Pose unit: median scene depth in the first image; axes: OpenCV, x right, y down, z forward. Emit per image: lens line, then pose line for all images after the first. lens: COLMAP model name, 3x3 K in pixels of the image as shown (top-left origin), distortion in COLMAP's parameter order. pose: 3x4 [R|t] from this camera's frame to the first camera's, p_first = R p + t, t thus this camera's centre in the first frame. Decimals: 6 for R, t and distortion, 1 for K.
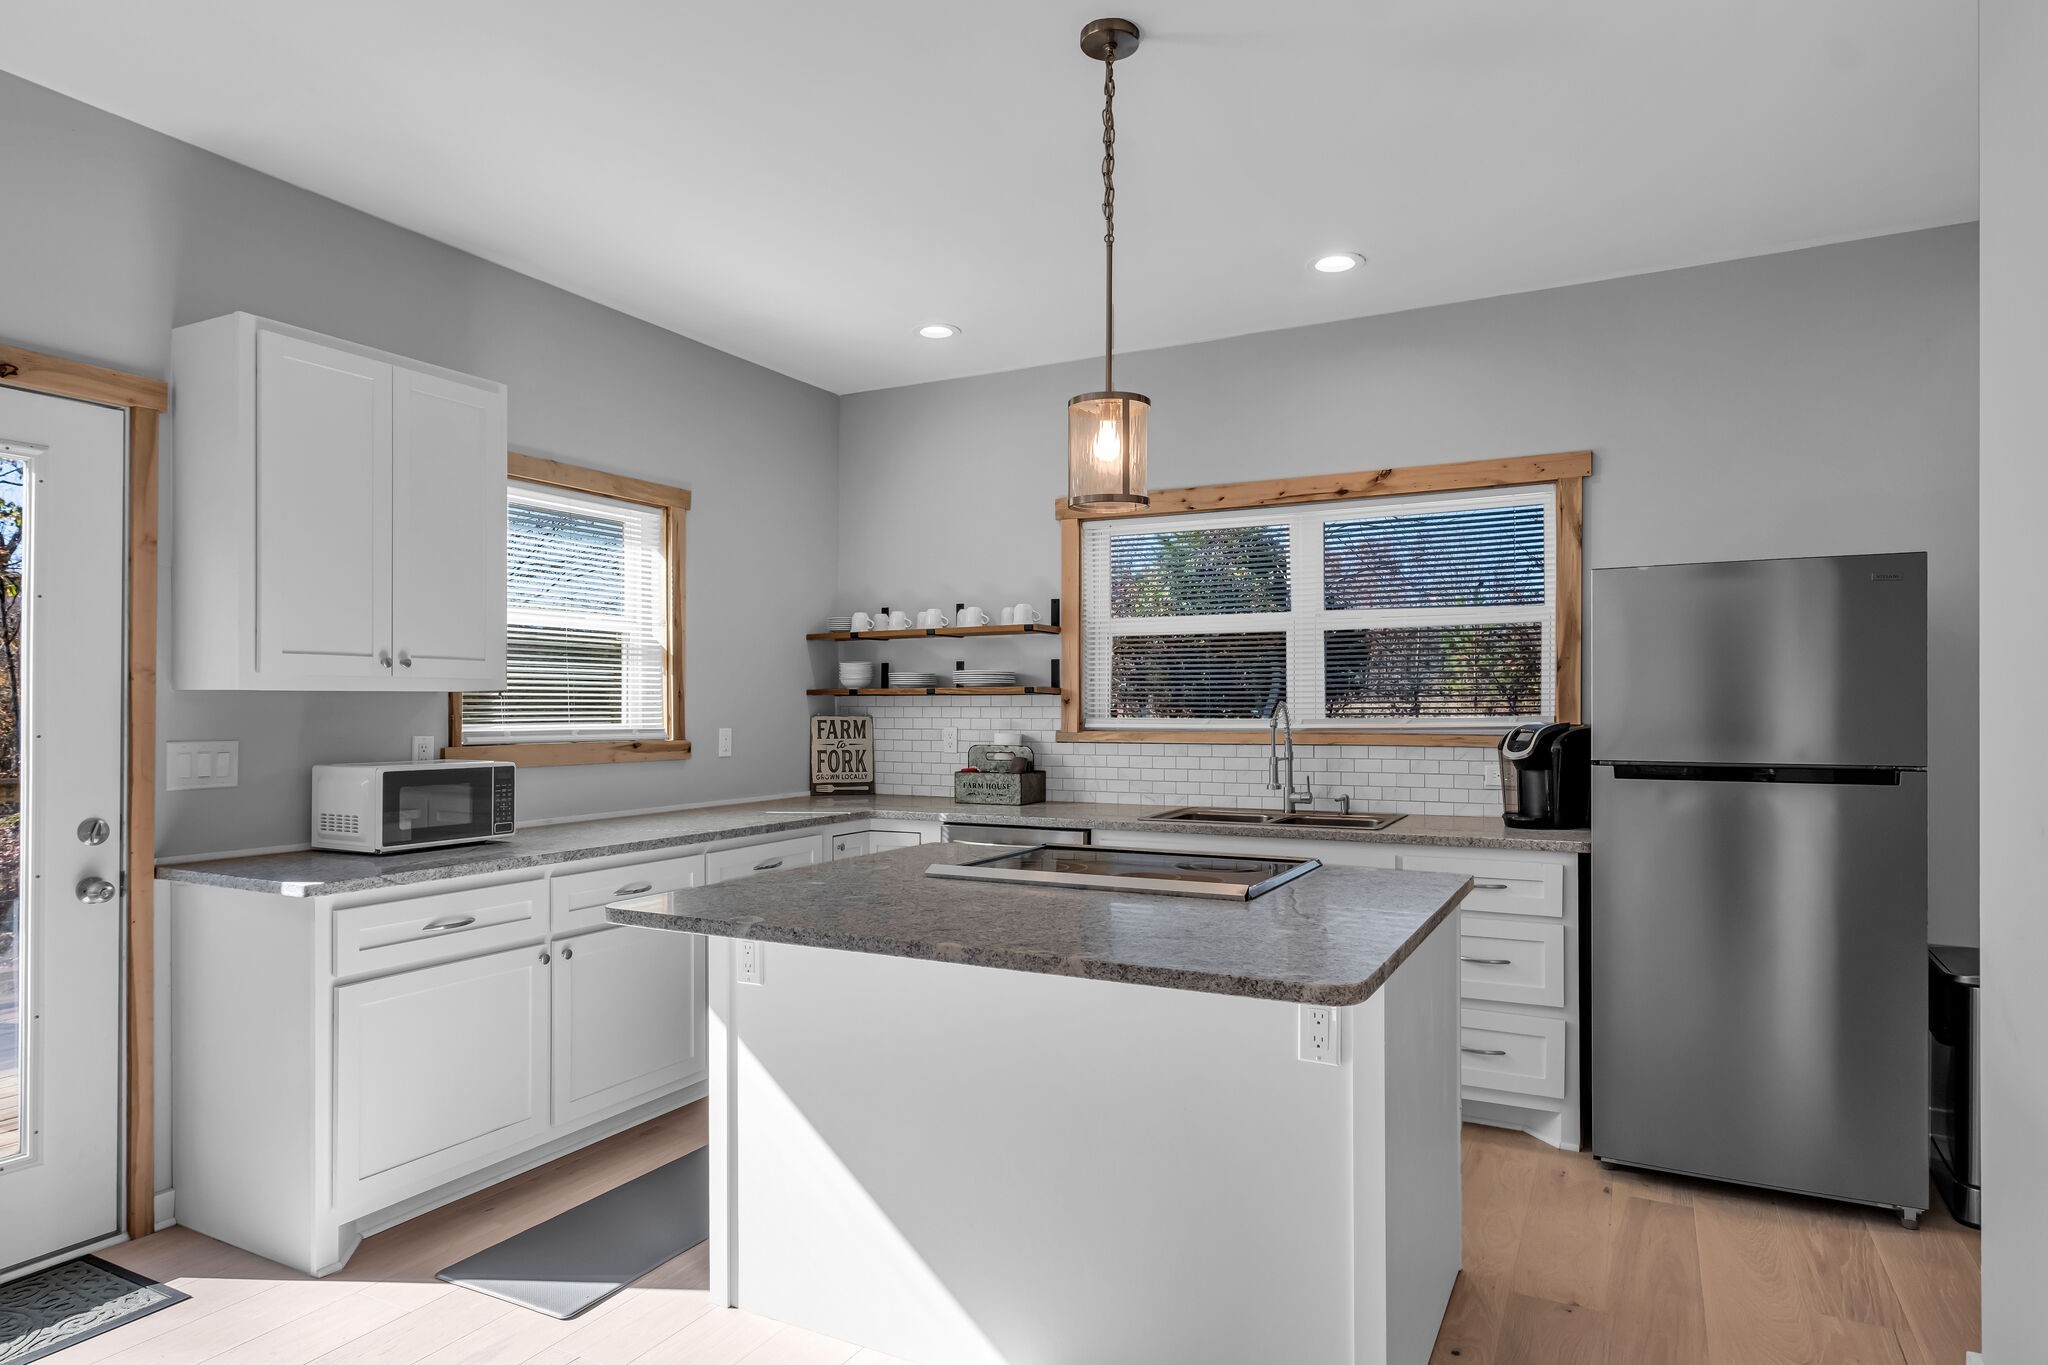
lens RADIAL K [[1171.6, 0, 1025.7], [0, 1171.6, 694.6], [0, 0, 1]] dist [-0.001030, -0.000210]
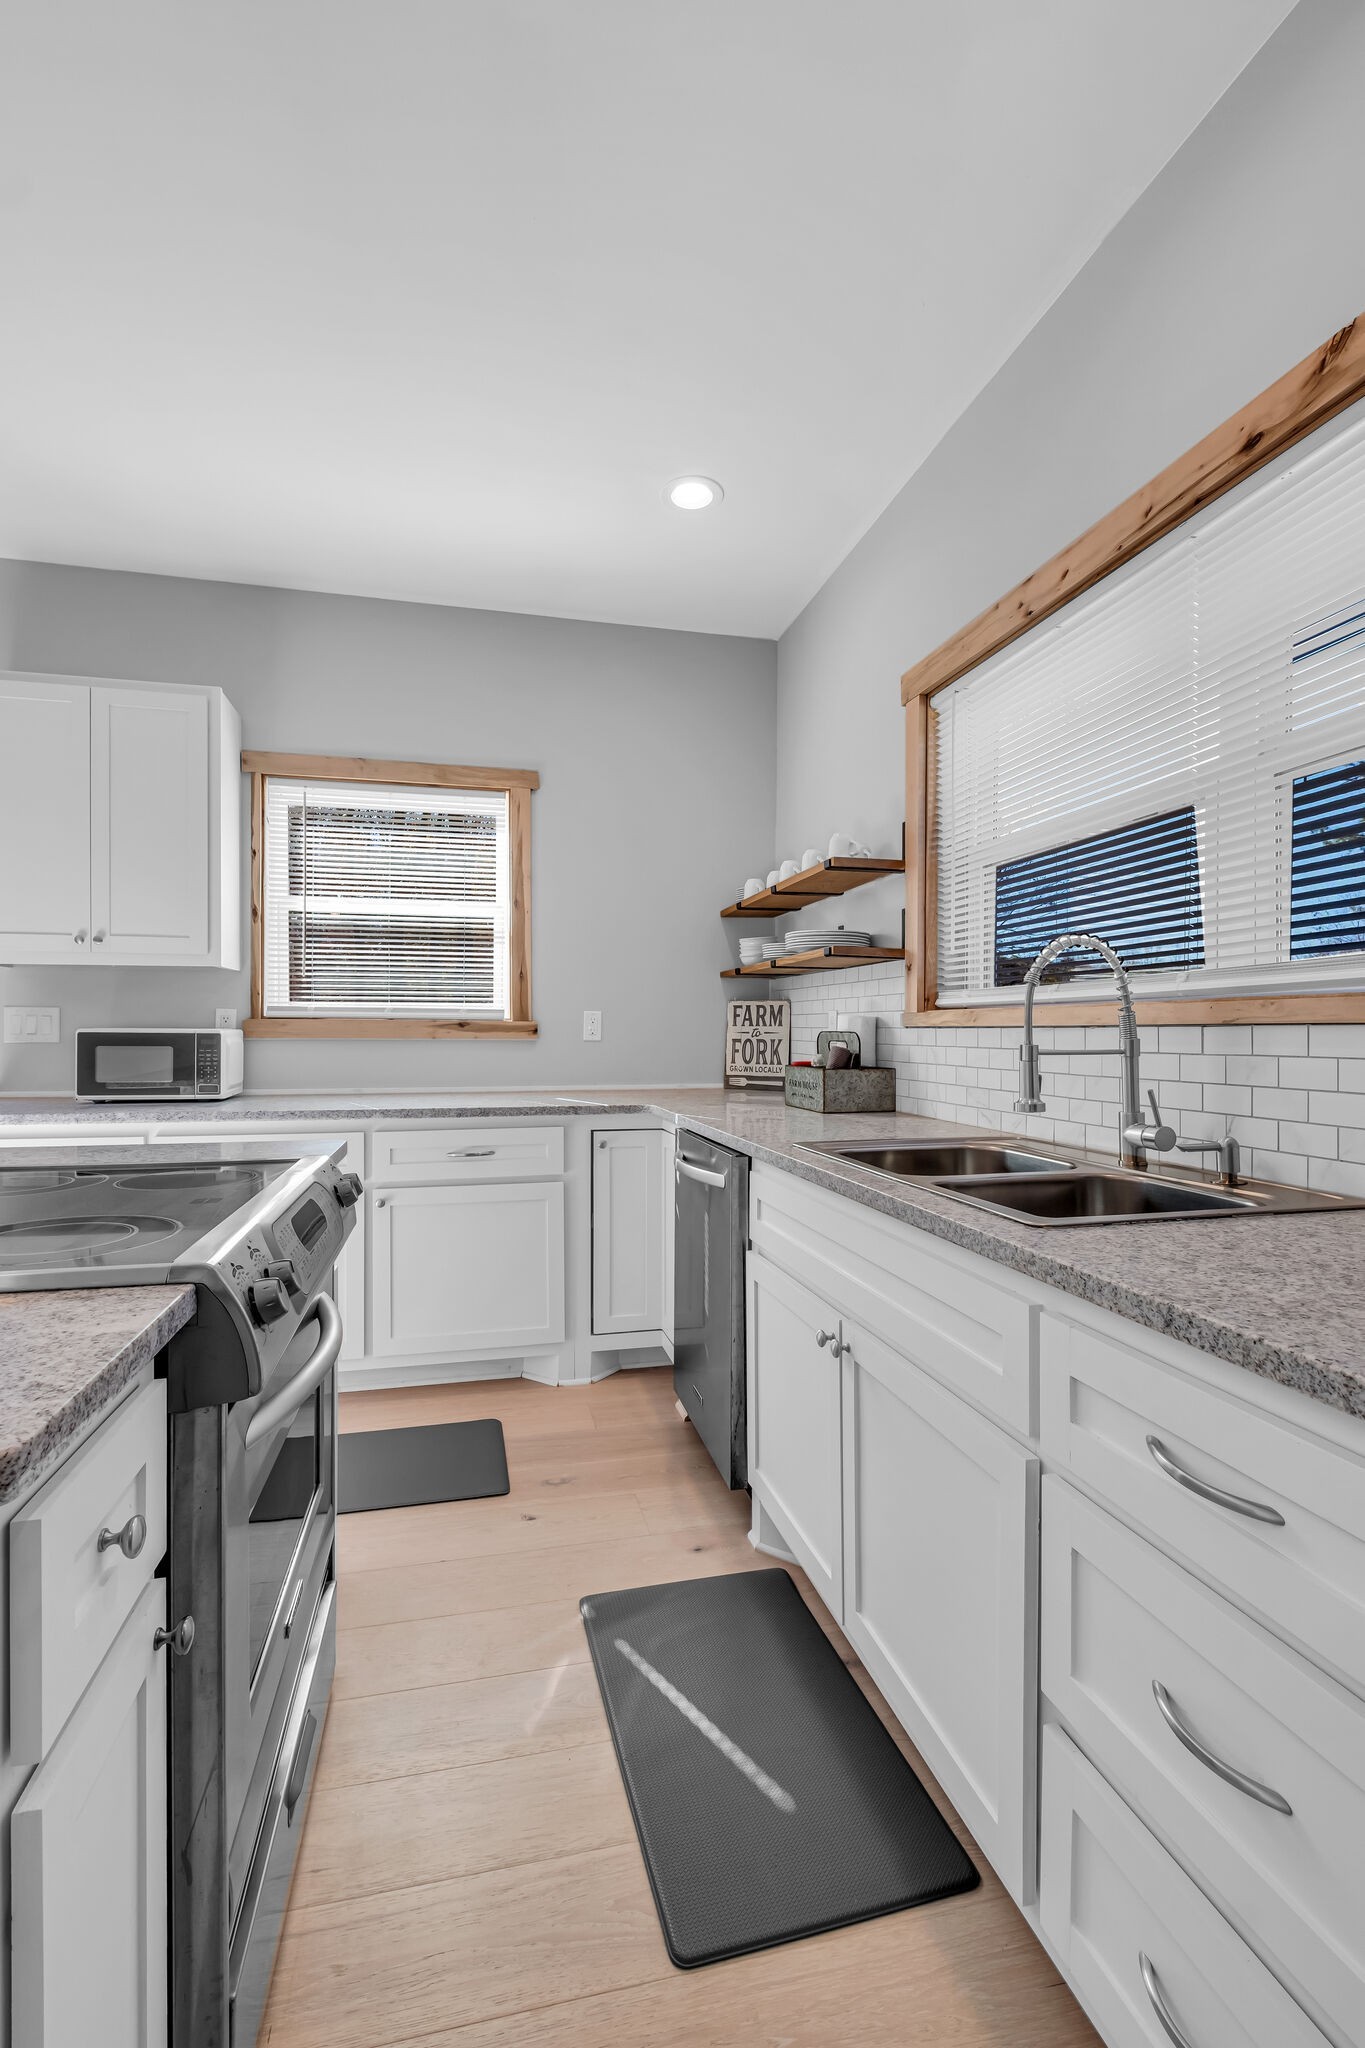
lens RADIAL K [[904.7, 0, 677.3], [0, 904.7, 1021.0], [0, 0, 1]] dist [0.014494, 0.000060]
pose [[0.650093, -0.003112, -0.759848, 0.331059], [0.003530, 0.999993, -0.001075, 0.035288], [0.759846, -0.001983, 0.650100, 0.526160]]
